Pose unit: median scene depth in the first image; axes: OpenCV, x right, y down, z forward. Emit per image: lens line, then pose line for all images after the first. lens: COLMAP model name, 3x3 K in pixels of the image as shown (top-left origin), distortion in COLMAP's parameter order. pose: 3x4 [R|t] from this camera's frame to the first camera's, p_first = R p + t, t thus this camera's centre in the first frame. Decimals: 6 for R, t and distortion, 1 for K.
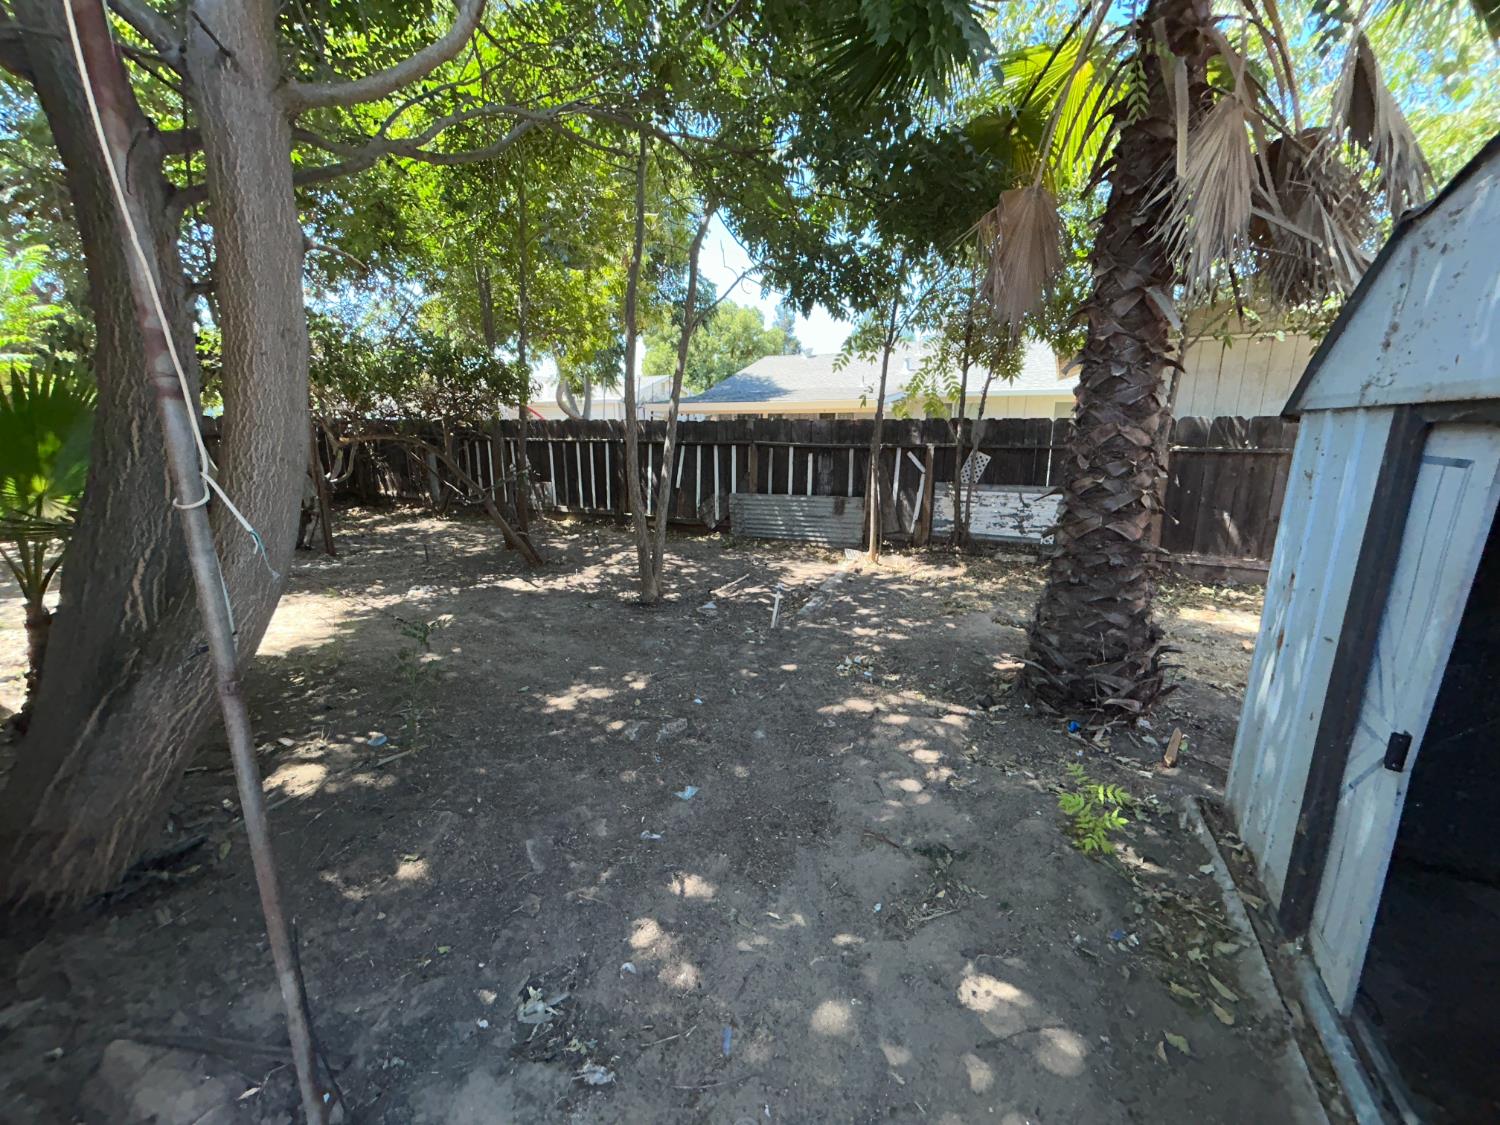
lens RADIAL K [[609.5, 0, 746.9], [0, 609.5, 563.5], [0, 0, 1]] dist [0.004608, -0.000460]
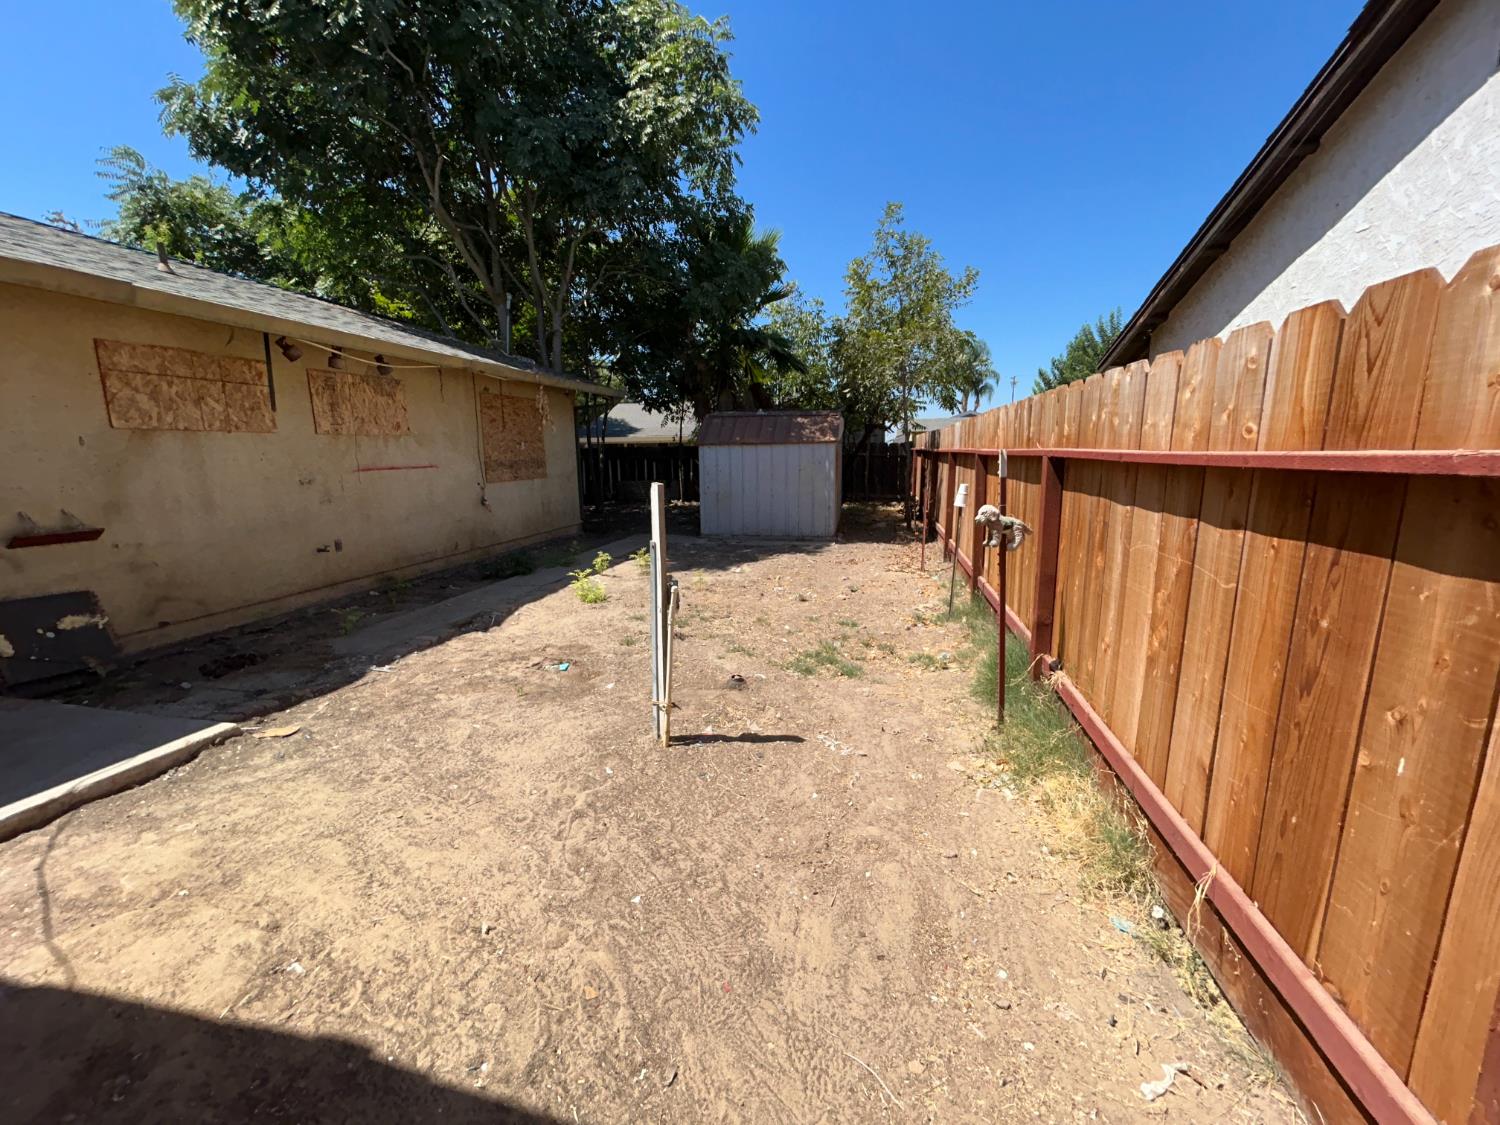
lens RADIAL K [[609.5, 0, 749.2], [0, 609.5, 563.9], [0, 0, 1]] dist [0.004608, -0.000460]
pose [[0.967480, -0.057511, 0.246325, -0.084212], [0.068213, 0.997052, -0.035127, 0.193063], [-0.243578, 0.050788, 0.968551, -0.789565]]
